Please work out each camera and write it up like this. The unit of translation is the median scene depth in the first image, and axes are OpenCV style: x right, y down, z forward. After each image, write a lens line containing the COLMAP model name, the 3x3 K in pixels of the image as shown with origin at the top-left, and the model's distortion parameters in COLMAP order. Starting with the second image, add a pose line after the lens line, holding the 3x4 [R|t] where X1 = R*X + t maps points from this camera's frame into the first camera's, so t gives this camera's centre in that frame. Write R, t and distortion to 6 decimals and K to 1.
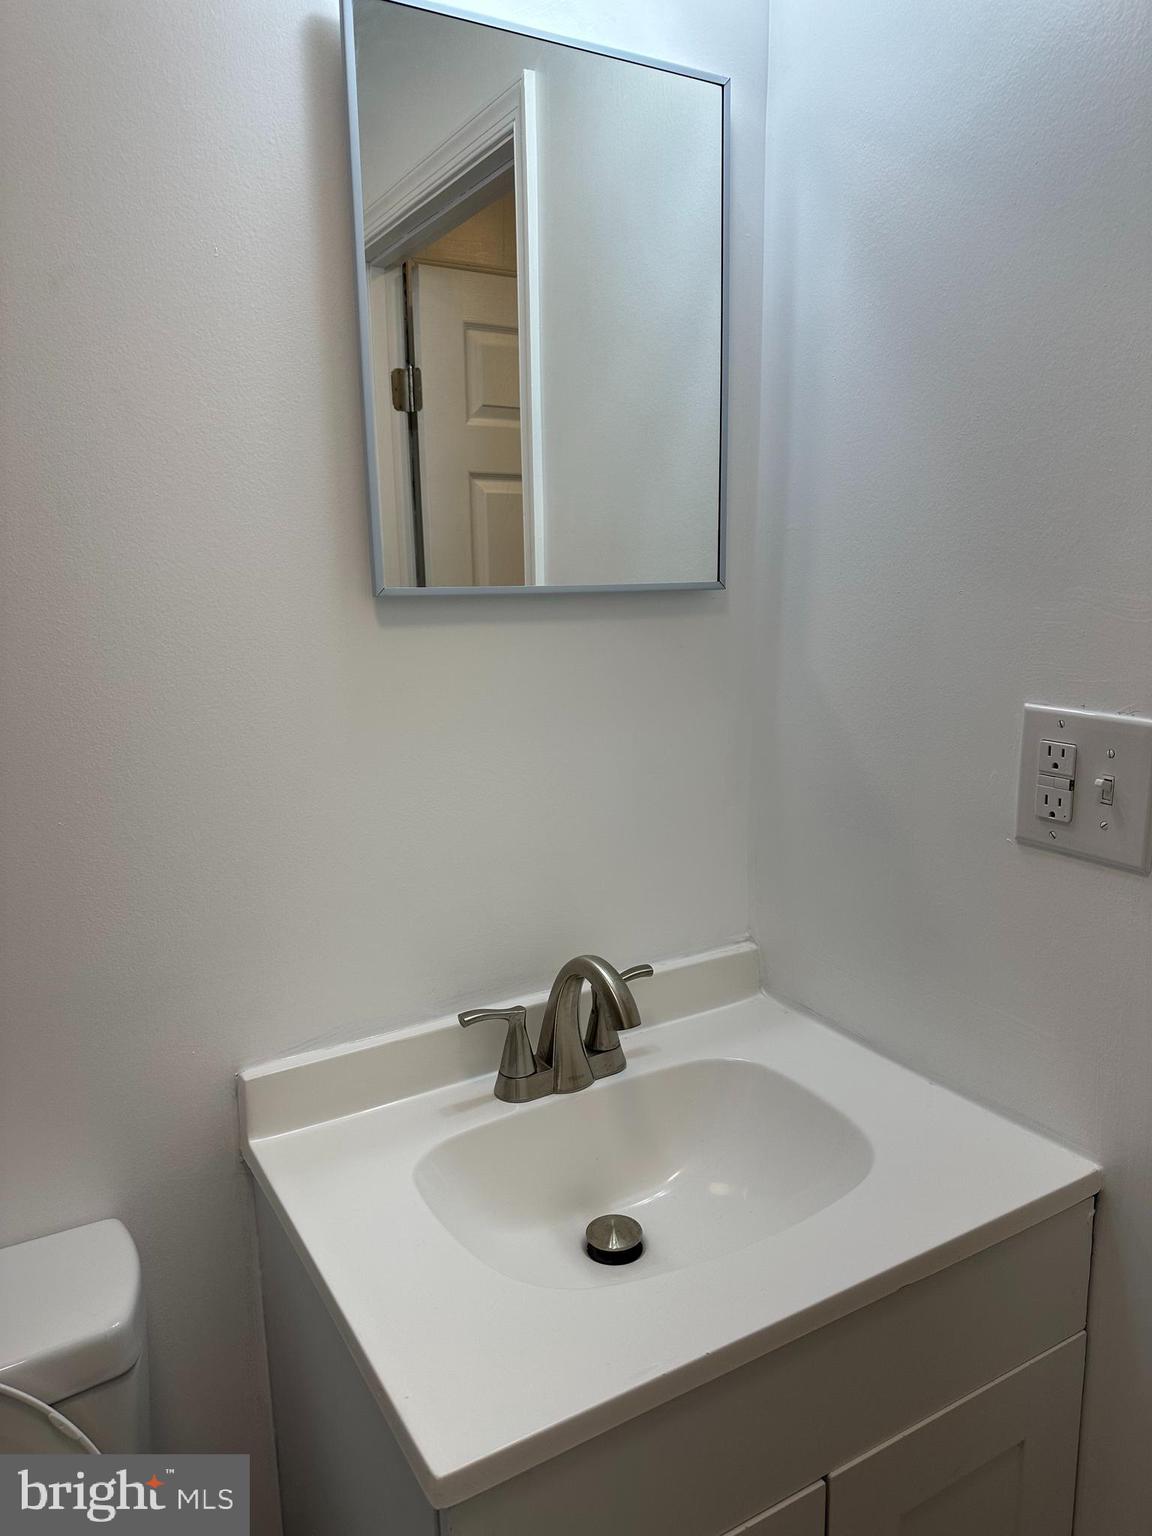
lens RADIAL K [[1105.5, 0, 576.0], [0, 1105.5, 768.0], [0, 0, 1]] dist [0.128245, -0.199121]
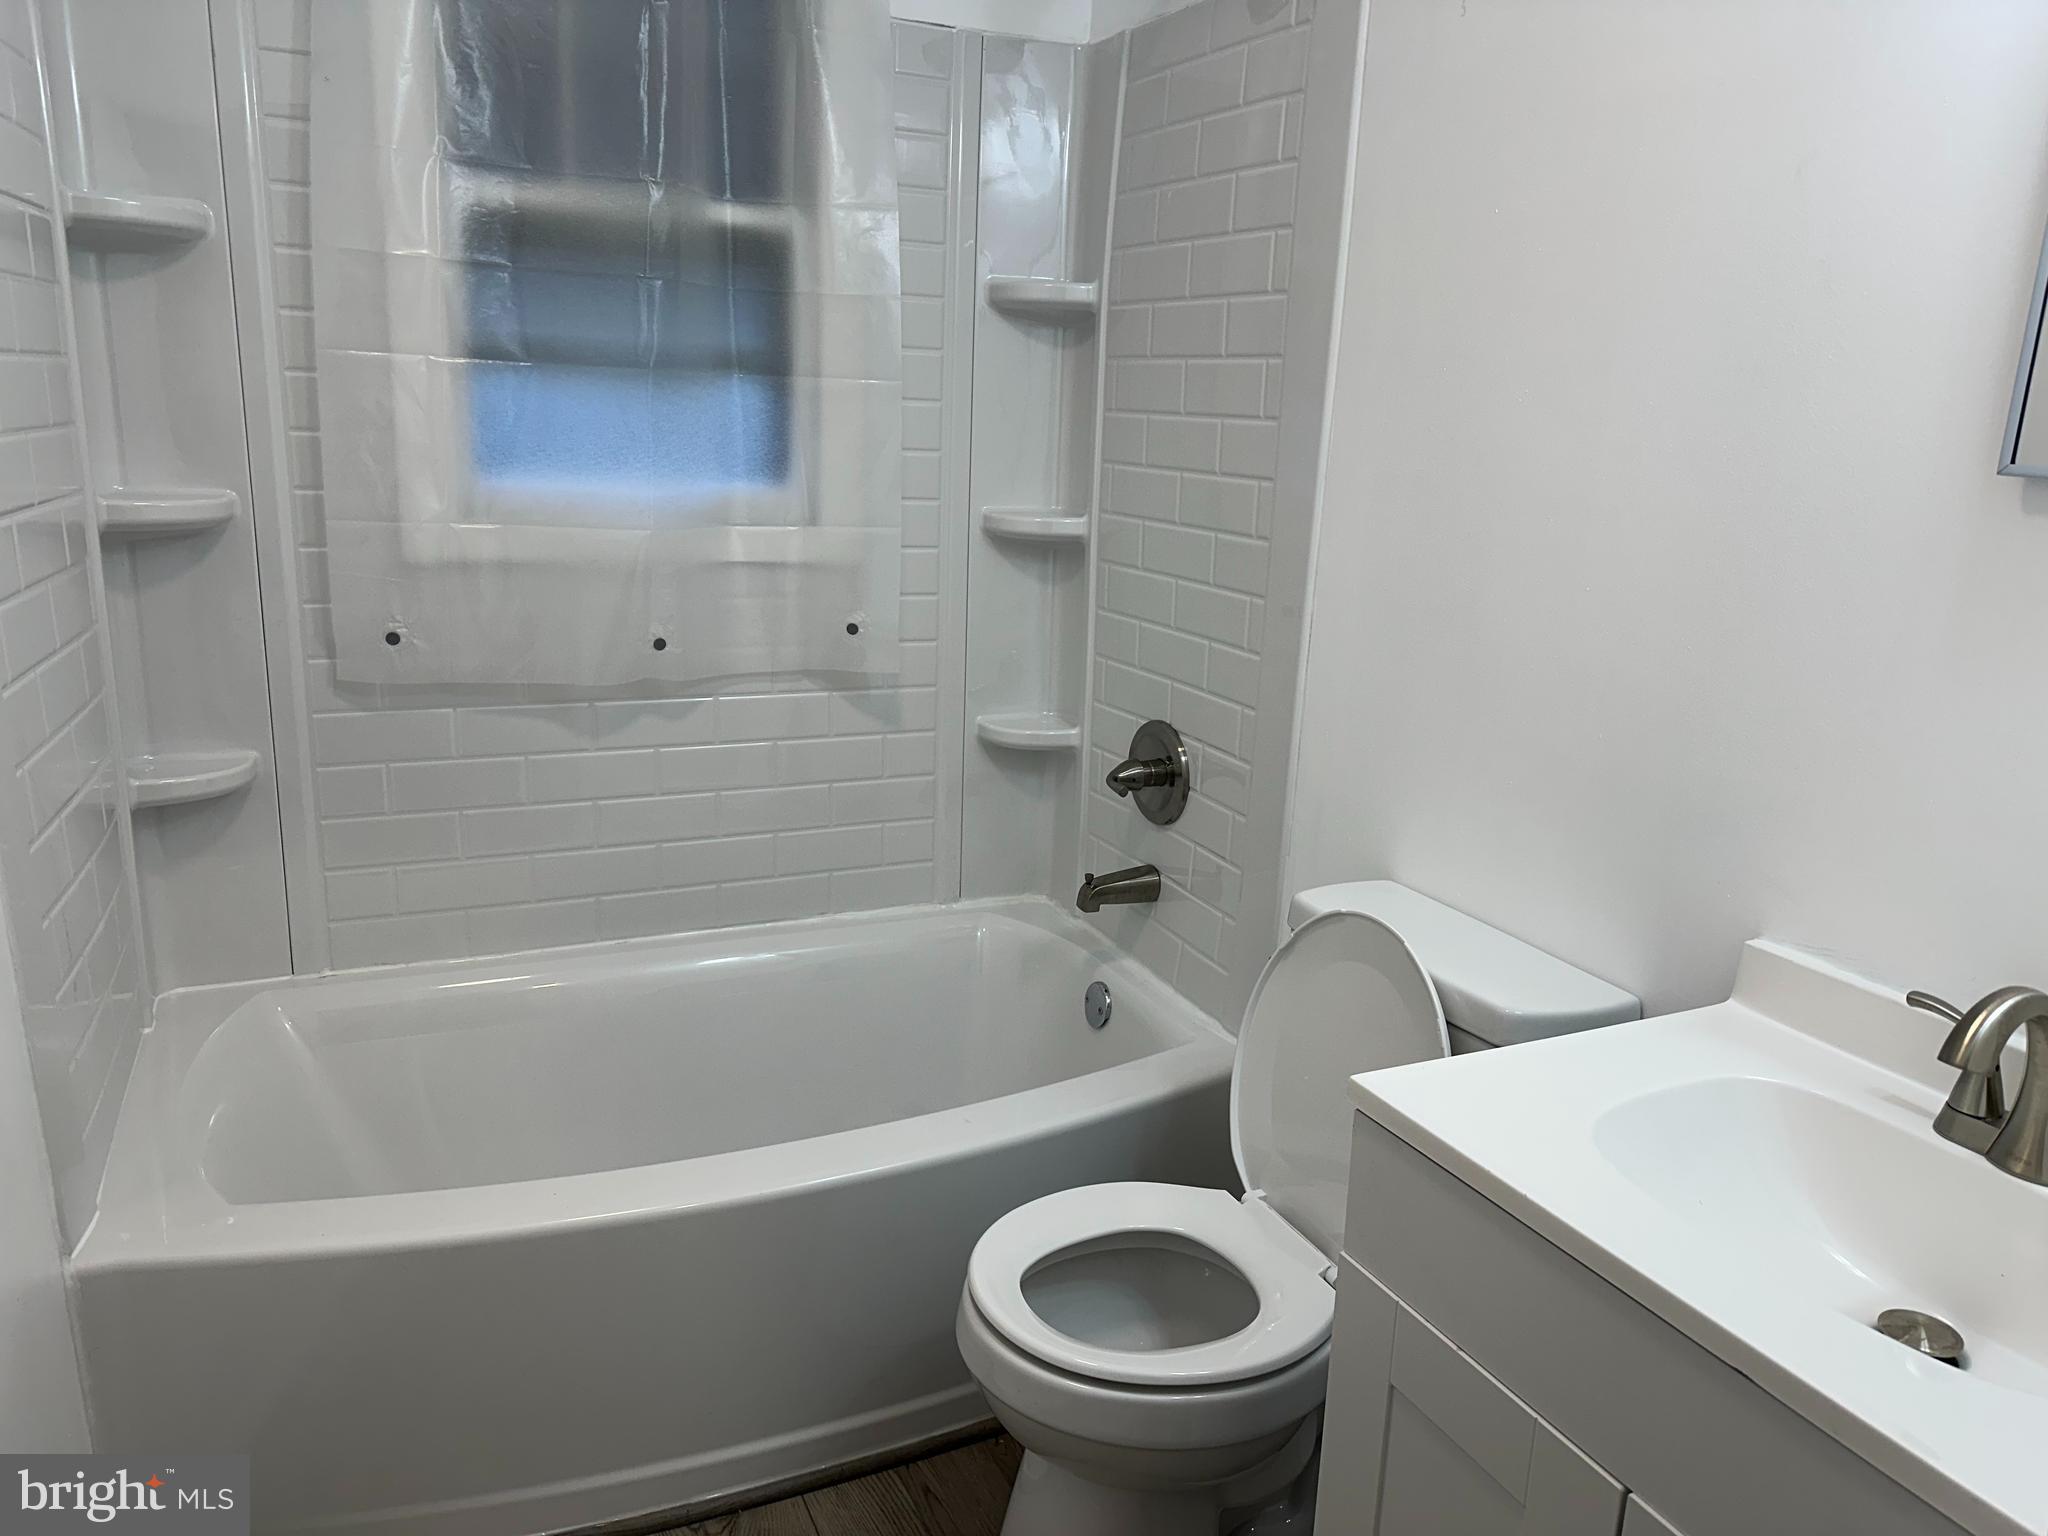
lens RADIAL K [[1451.1, 0, 1024.0], [0, 1451.1, 768.0], [0, 0, 1]] dist [0.139800, -0.175916]
pose [[-0.103919, 0.254628, -0.961439, 0.981564], [-0.218942, 0.937104, 0.271847, -0.086217], [0.970188, 0.238749, -0.041635, 0.375033]]
